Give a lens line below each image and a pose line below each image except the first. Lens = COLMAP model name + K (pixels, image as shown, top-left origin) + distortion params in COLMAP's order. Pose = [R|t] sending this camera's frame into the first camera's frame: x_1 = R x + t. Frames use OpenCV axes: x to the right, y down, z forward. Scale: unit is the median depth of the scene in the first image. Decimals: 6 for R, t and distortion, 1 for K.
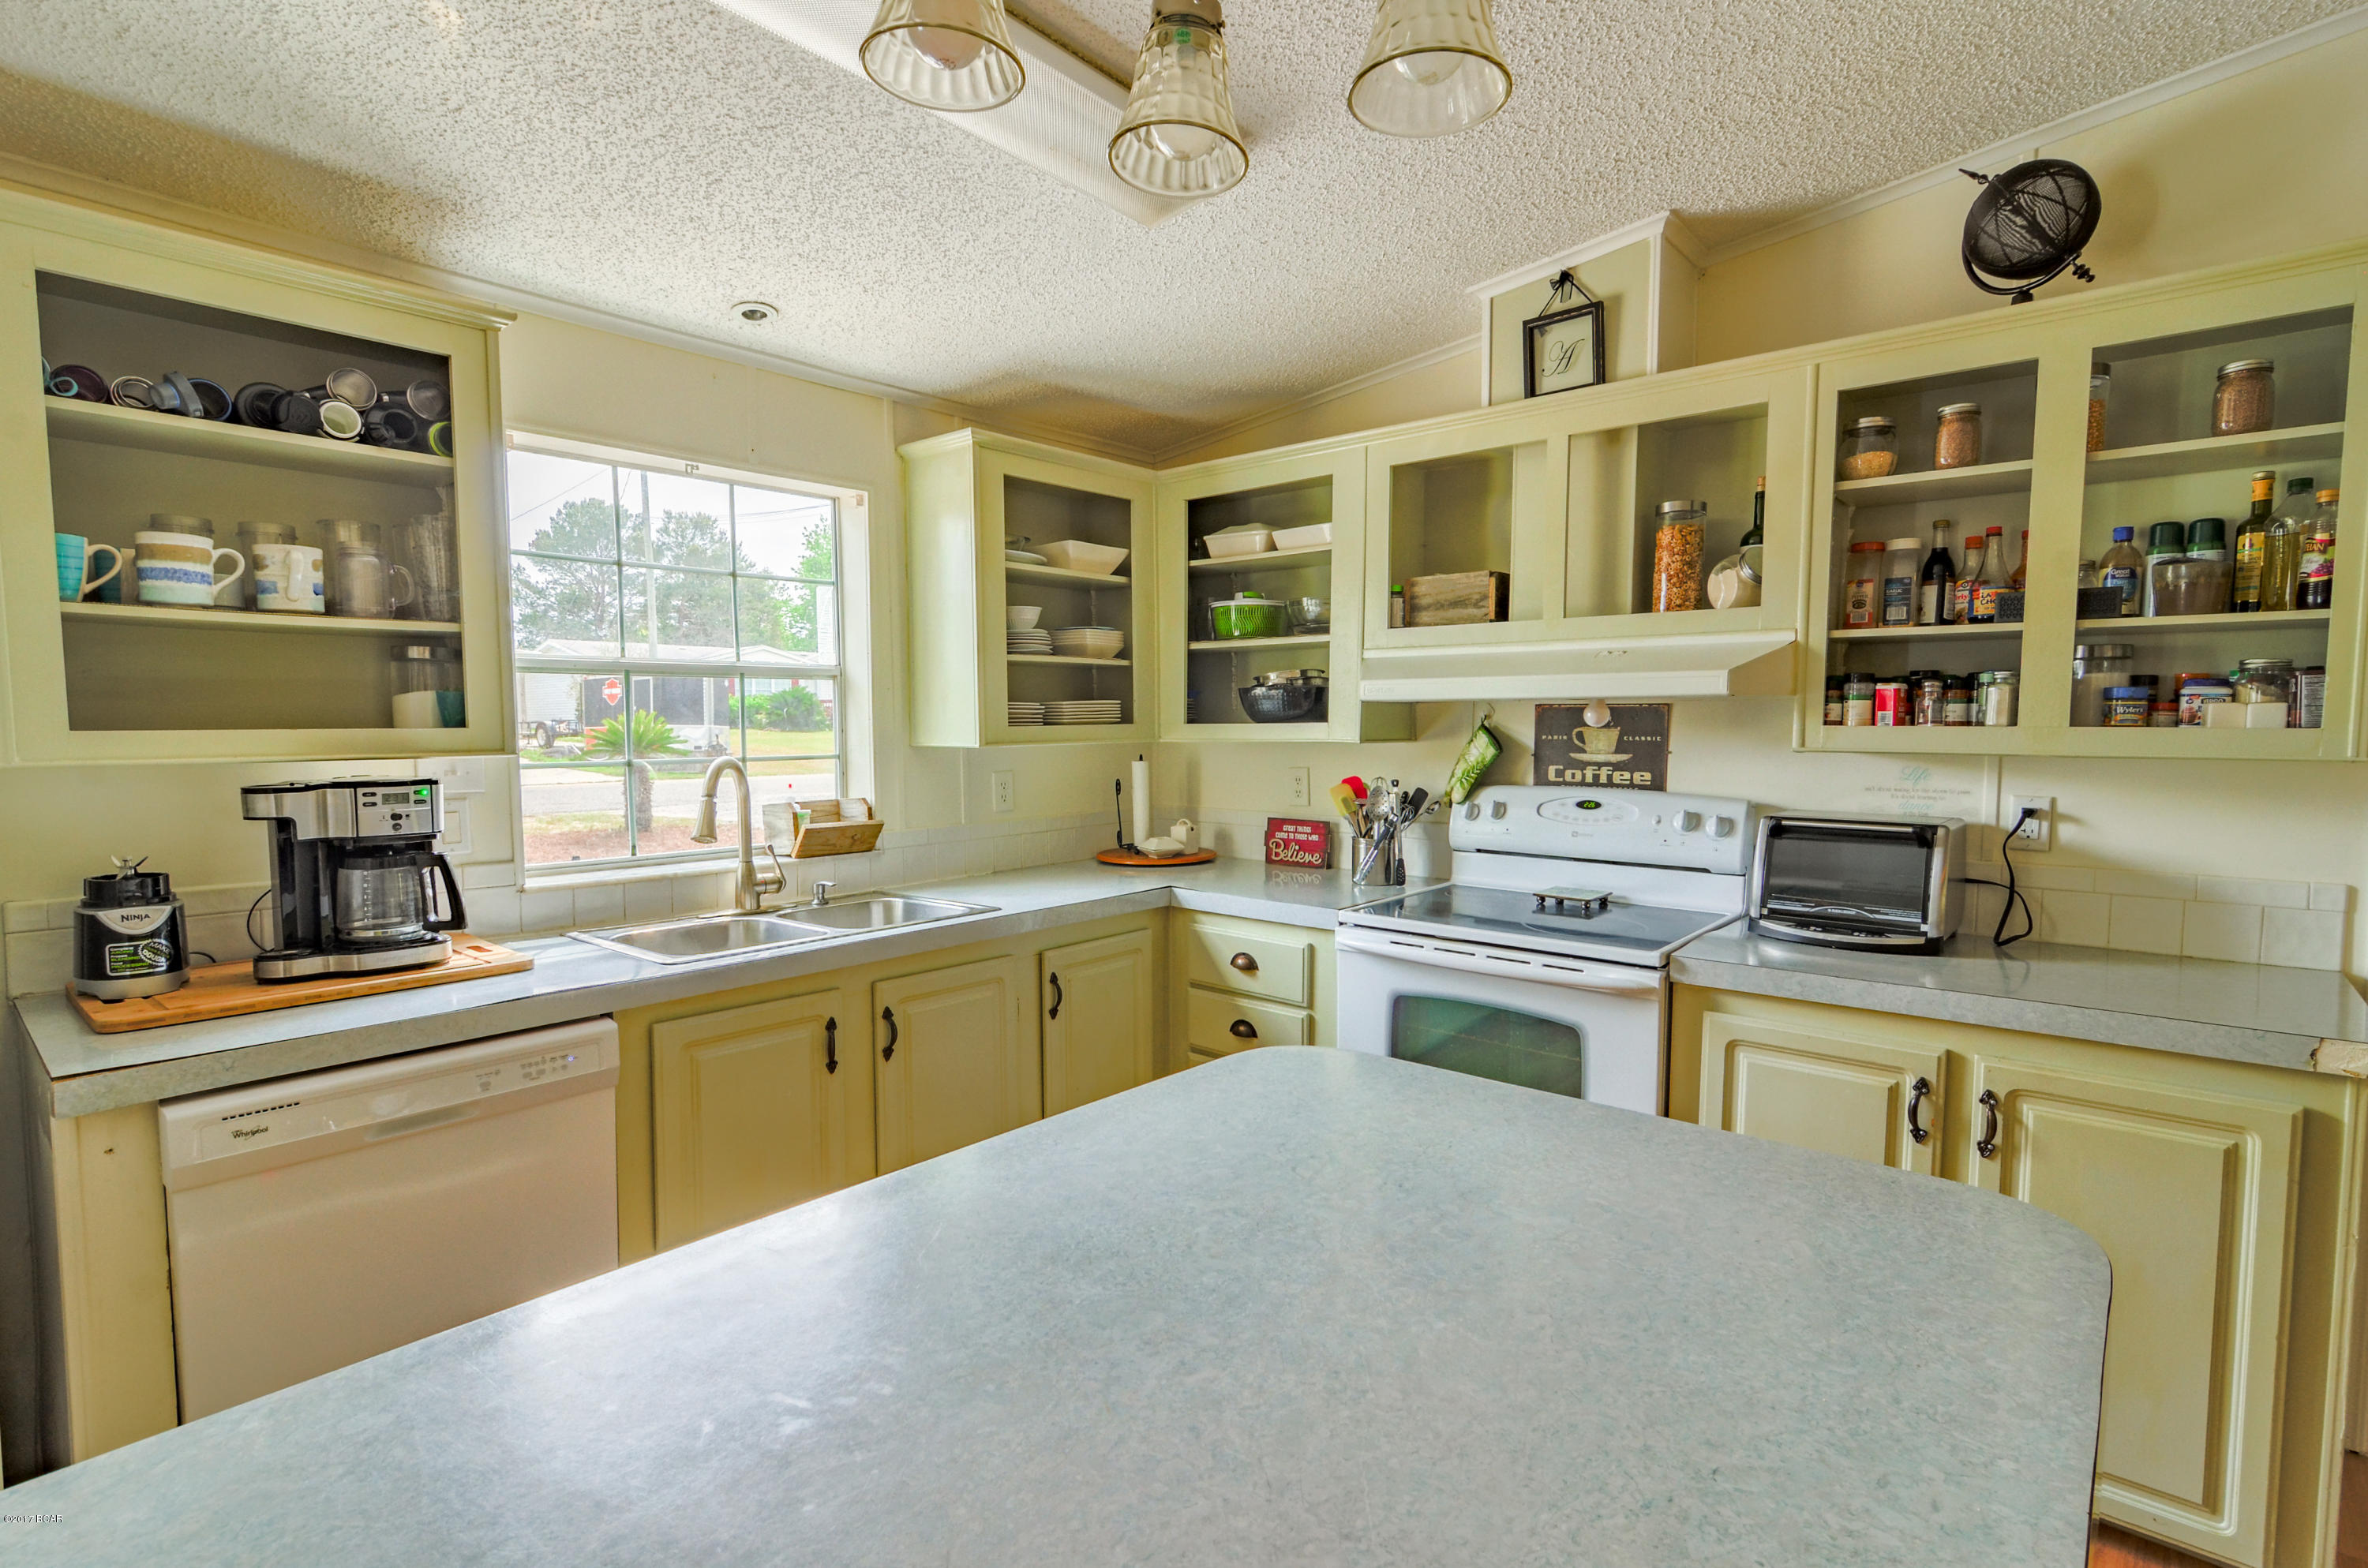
lens RADIAL K [[1130.3, 0, 1175.6], [0, 1130.3, 796.9], [0, 0, 1]] dist [-0.009261, 0.006652]
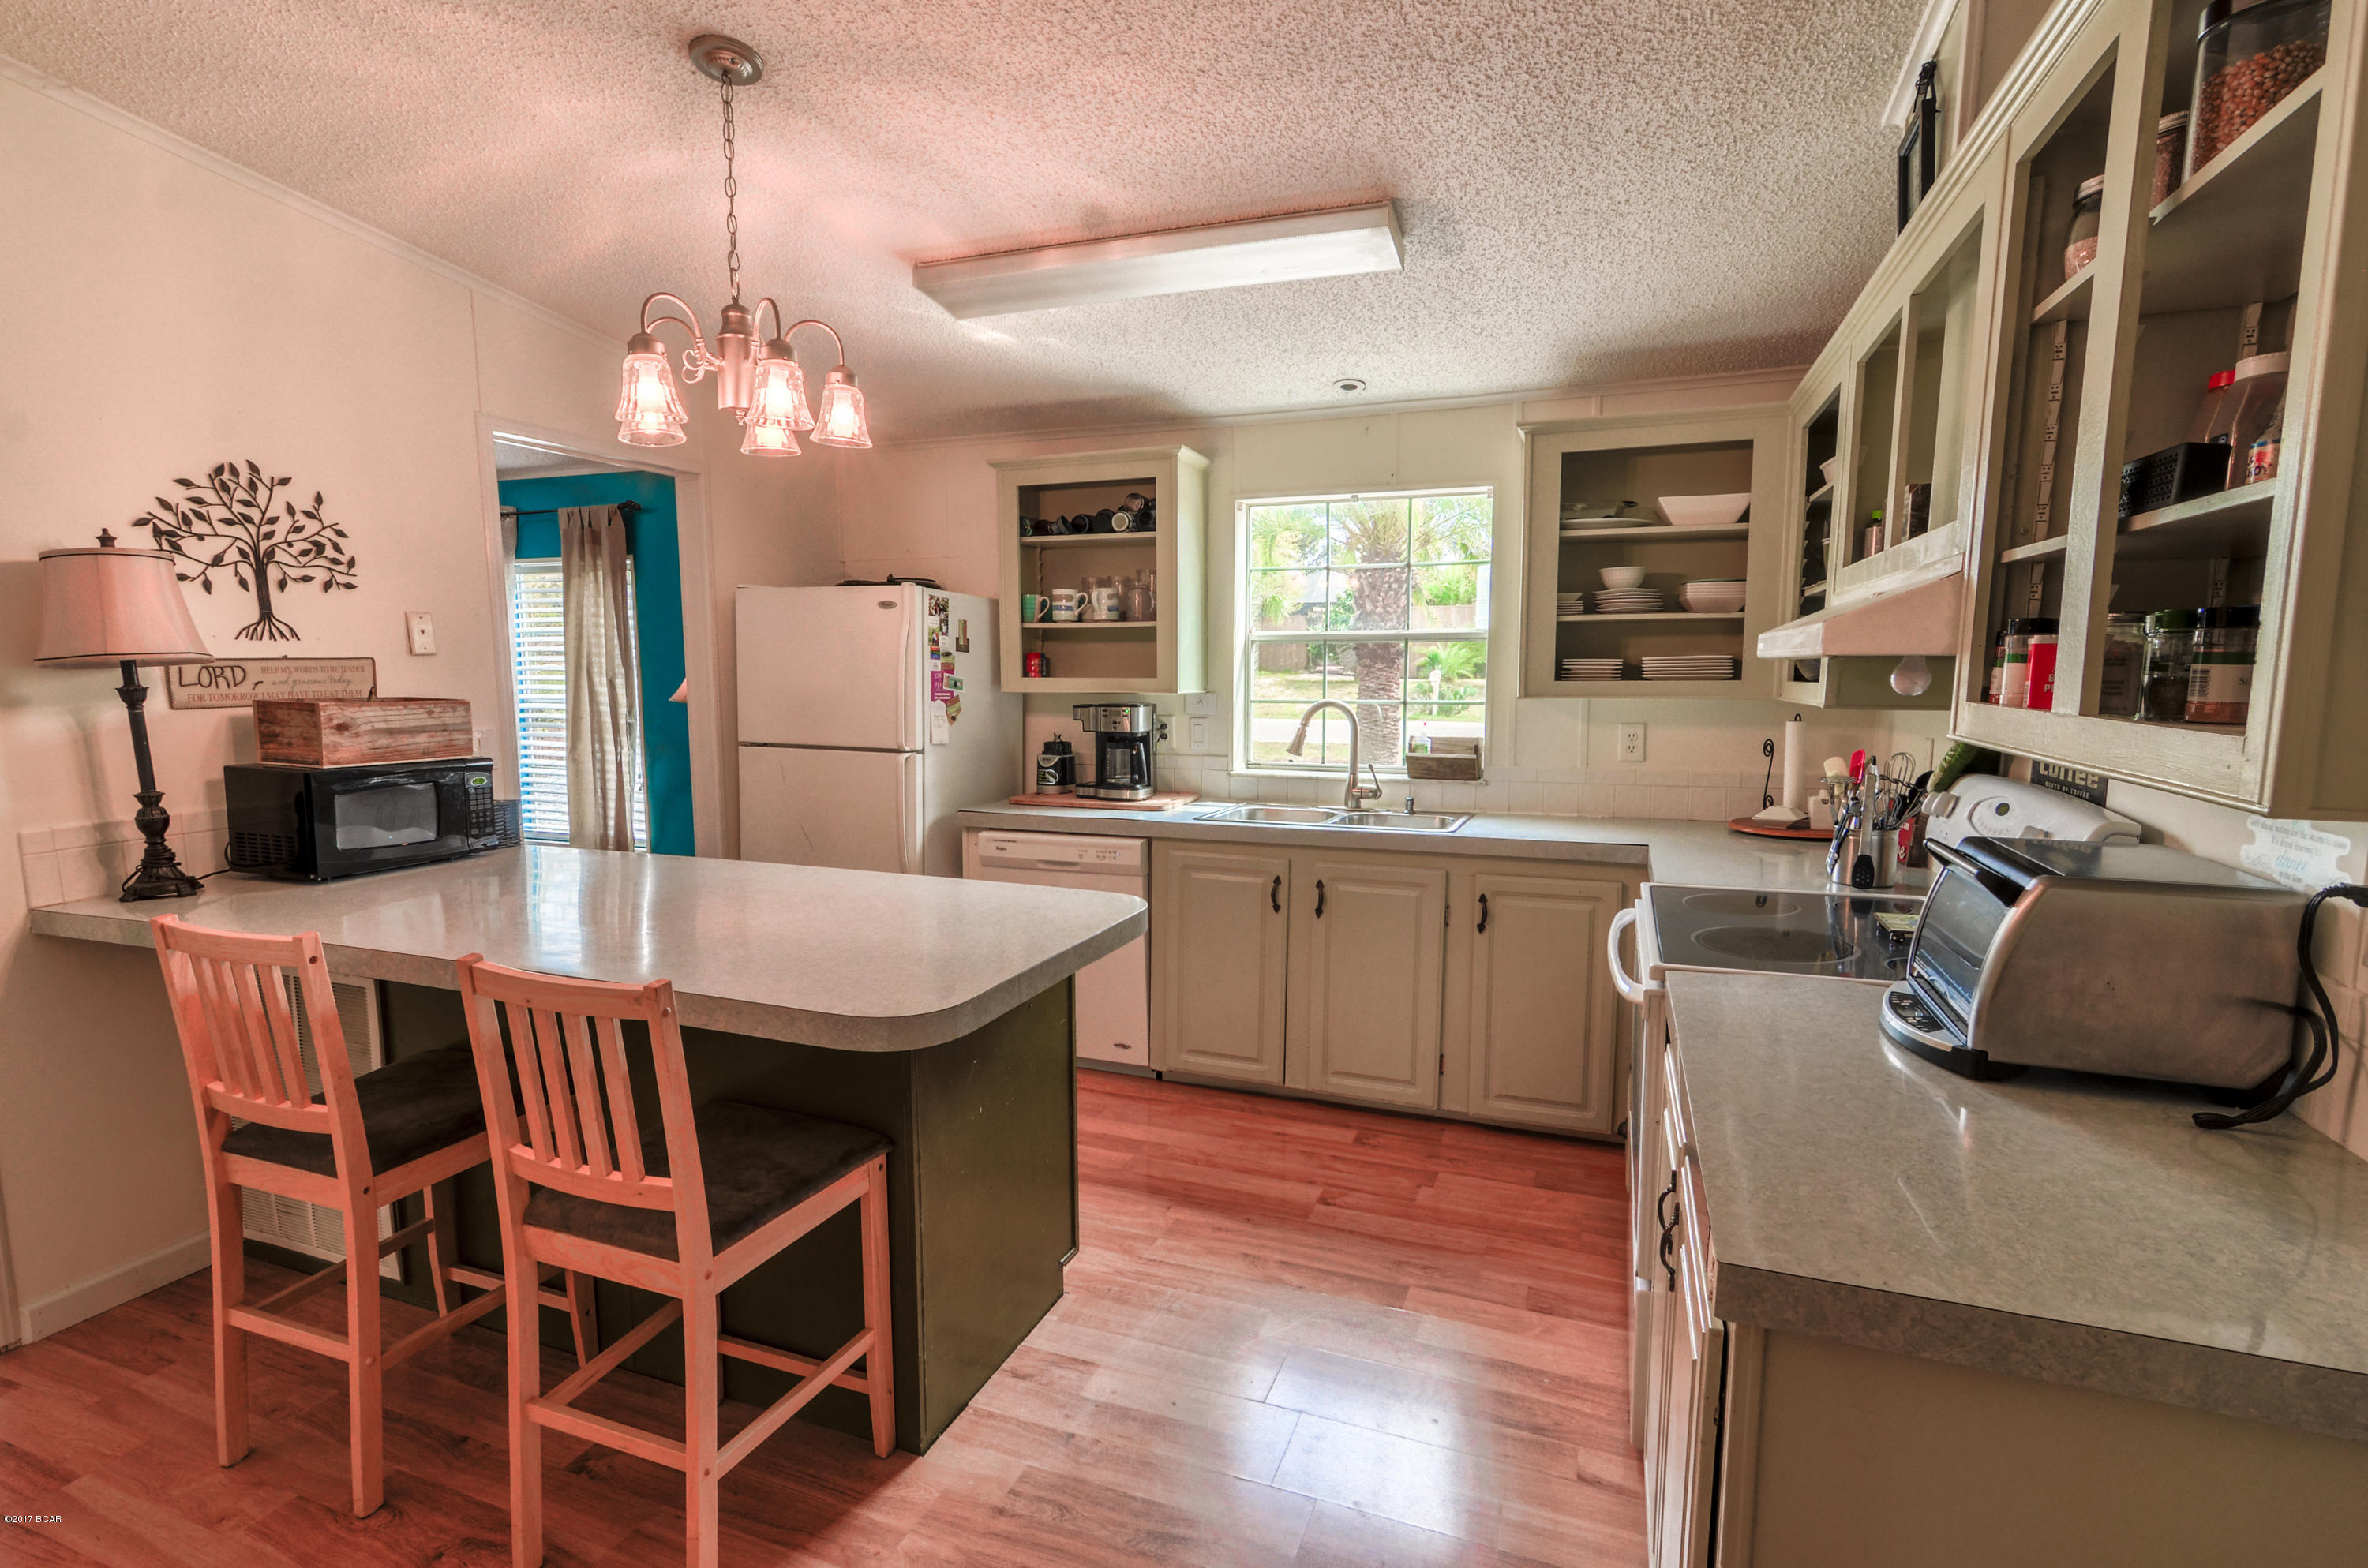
lens RADIAL K [[1130.3, 0, 1175.6], [0, 1130.3, 796.9], [0, 0, 1]] dist [-0.009261, 0.006652]
pose [[0.345062, 0.111628, -0.931918, 1.019022], [-0.062592, 0.993429, 0.095820, -0.042417], [0.936490, 0.025266, 0.349782, 0.346336]]
